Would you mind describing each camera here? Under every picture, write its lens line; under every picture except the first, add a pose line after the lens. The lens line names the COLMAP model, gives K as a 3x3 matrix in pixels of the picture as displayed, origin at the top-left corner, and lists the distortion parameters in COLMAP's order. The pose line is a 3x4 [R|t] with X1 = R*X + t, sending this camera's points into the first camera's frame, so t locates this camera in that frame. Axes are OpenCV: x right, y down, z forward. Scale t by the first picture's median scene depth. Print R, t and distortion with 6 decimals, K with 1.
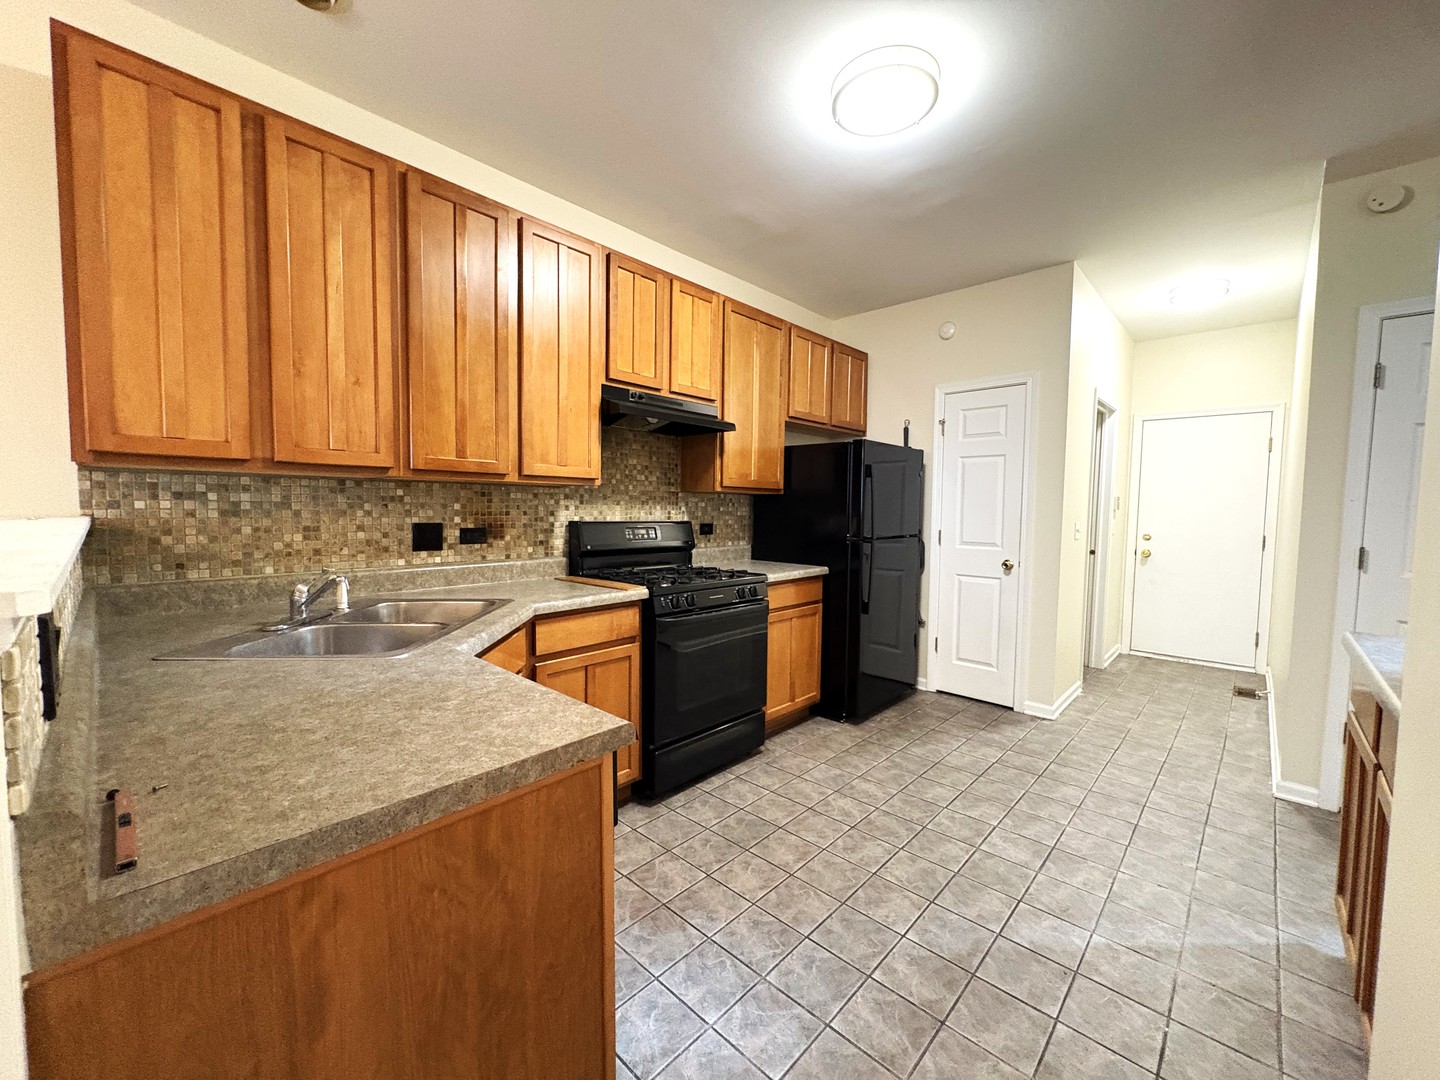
lens RADIAL K [[577.0, 0, 721.3], [0, 577.0, 540.6], [0, 0, 1]] dist [0.003769, 0.000750]
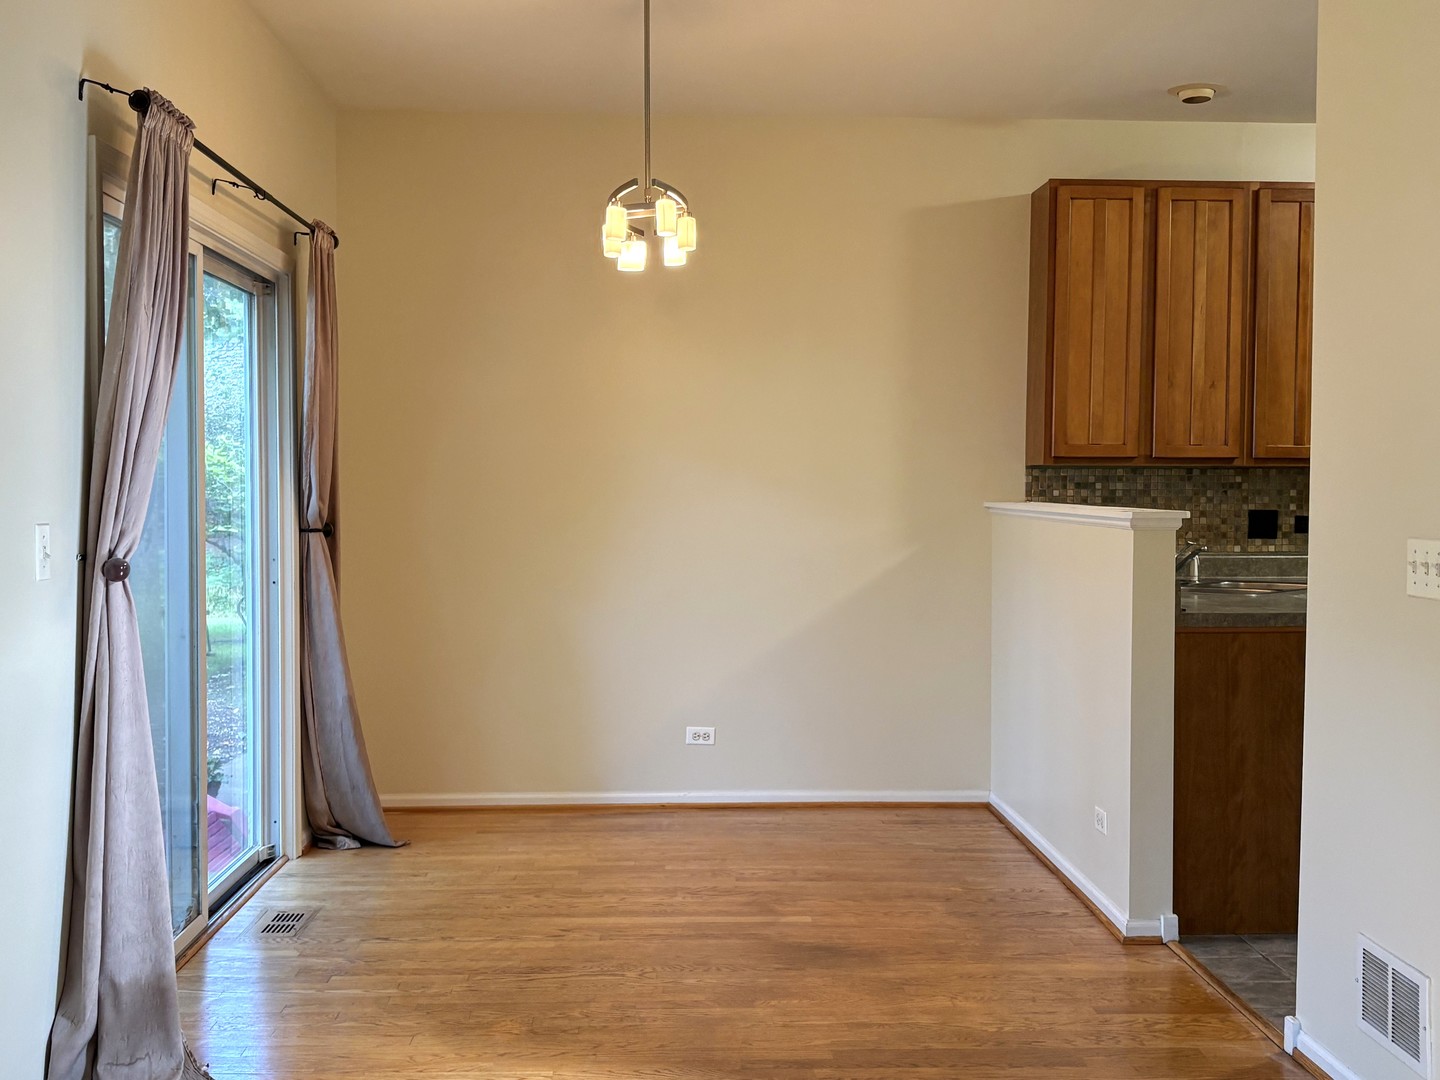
lens RADIAL K [[1564.9, 0, 724.8], [0, 1564.9, 552.4], [0, 0, 1]] dist [0.032178, 0.000000]
pose [[0.715180, 0.017802, -0.698714, 0.741333], [-0.034939, 0.999336, -0.010300, 0.106915], [0.698067, 0.031779, 0.715327, -1.629649]]
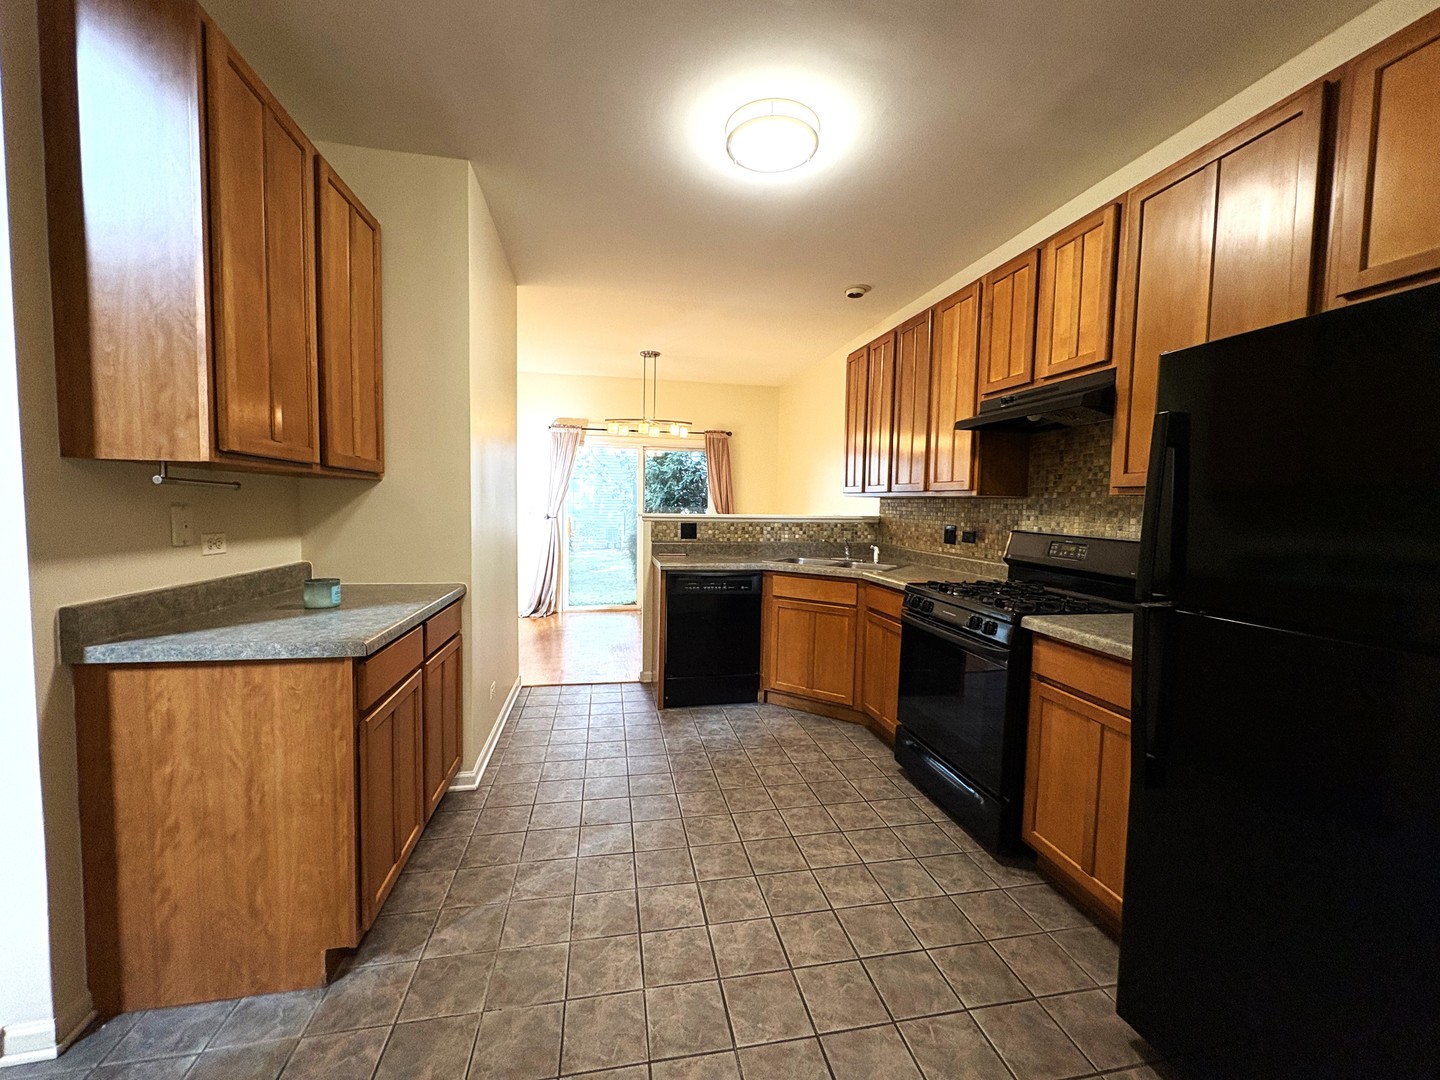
lens RADIAL K [[577.0, 0, 717.1], [0, 577.0, 539.7], [0, 0, 1]] dist [0.003769, 0.000750]
pose [[-0.587542, 0.025355, -0.808796, 1.143568], [-0.078183, 0.993054, 0.087927, -0.084283], [0.805408, 0.114895, -0.581479, 1.489054]]
